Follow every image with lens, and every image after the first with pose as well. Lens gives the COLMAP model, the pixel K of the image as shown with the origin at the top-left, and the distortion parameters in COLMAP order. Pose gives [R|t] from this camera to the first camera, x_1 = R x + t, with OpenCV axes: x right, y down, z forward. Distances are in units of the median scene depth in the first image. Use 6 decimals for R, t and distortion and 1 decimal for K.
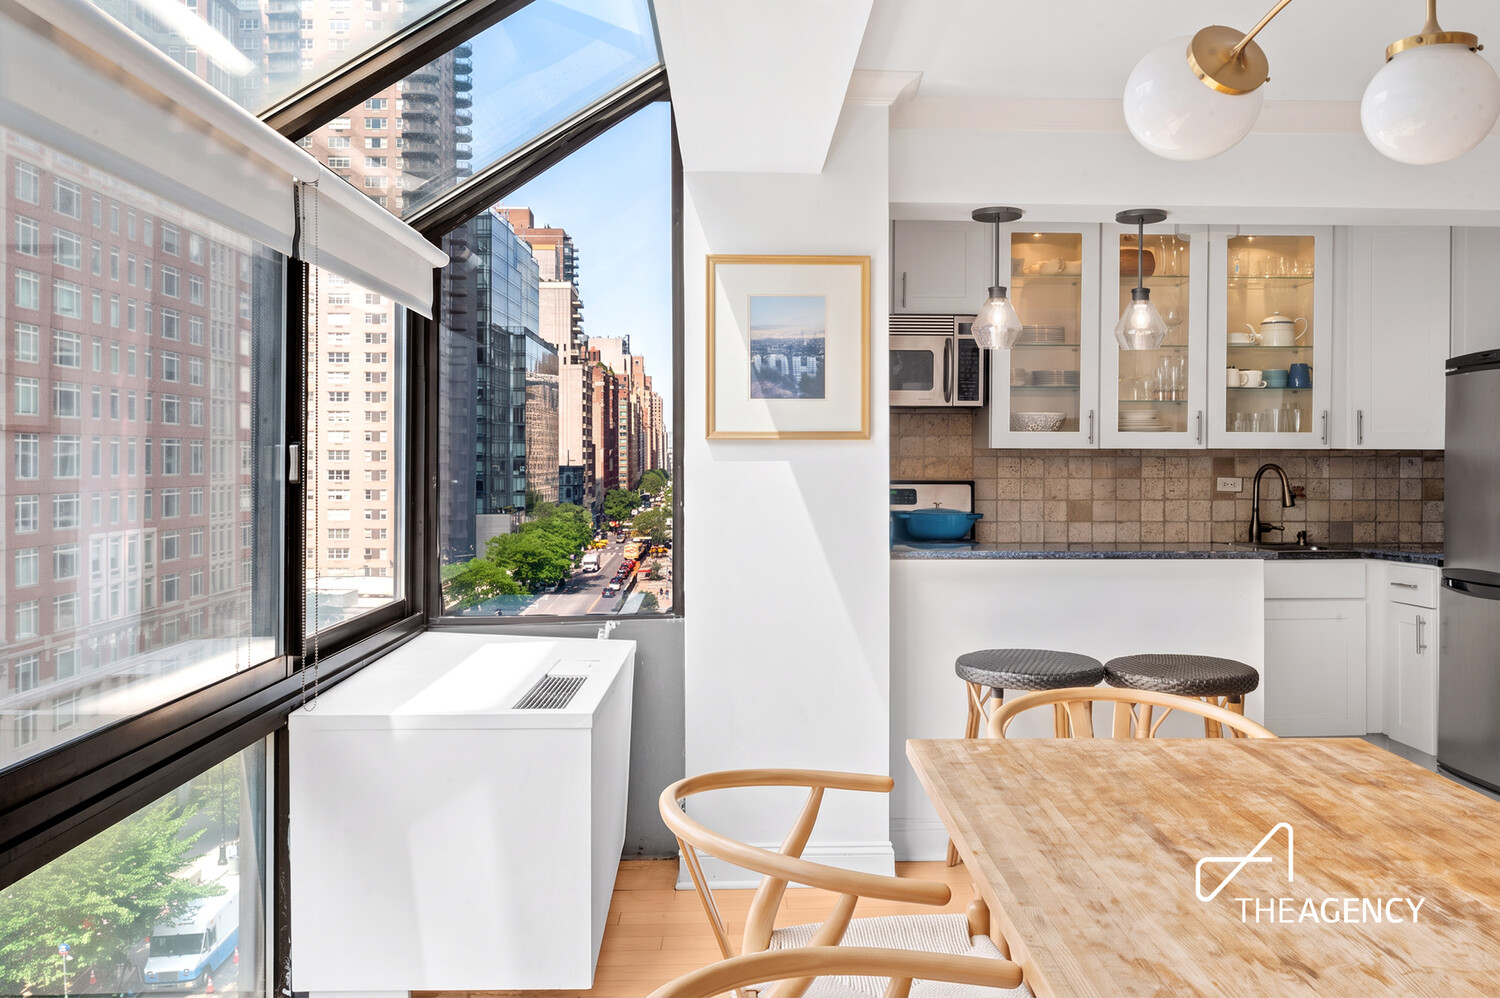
lens RADIAL K [[1074.6, 0, 766.2], [0, 1074.6, 464.3], [0, 0, 1]] dist [0.007685, 0.005621]
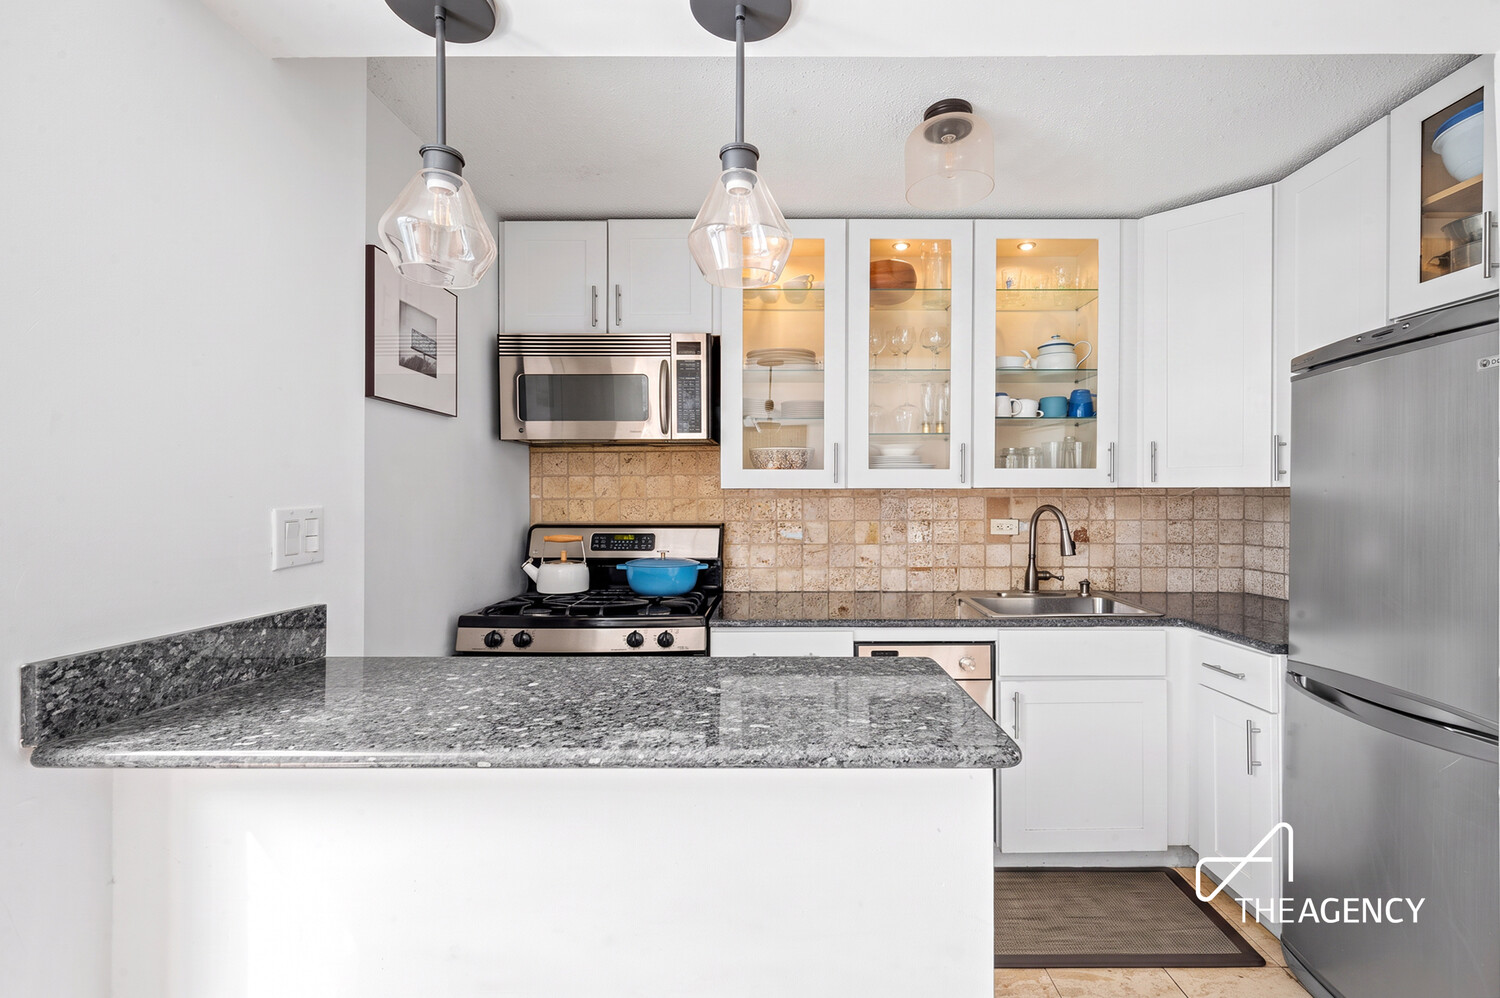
lens RADIAL K [[614.7, 0, 755.9], [0, 614.7, 503.8], [0, 0, 1]] dist [0.002603, -0.000100]
pose [[0.999582, -0.003133, -0.028749, 0.248368], [0.003329, 0.999972, 0.006747, -0.005524], [0.028727, -0.006840, 0.999564, 0.499209]]
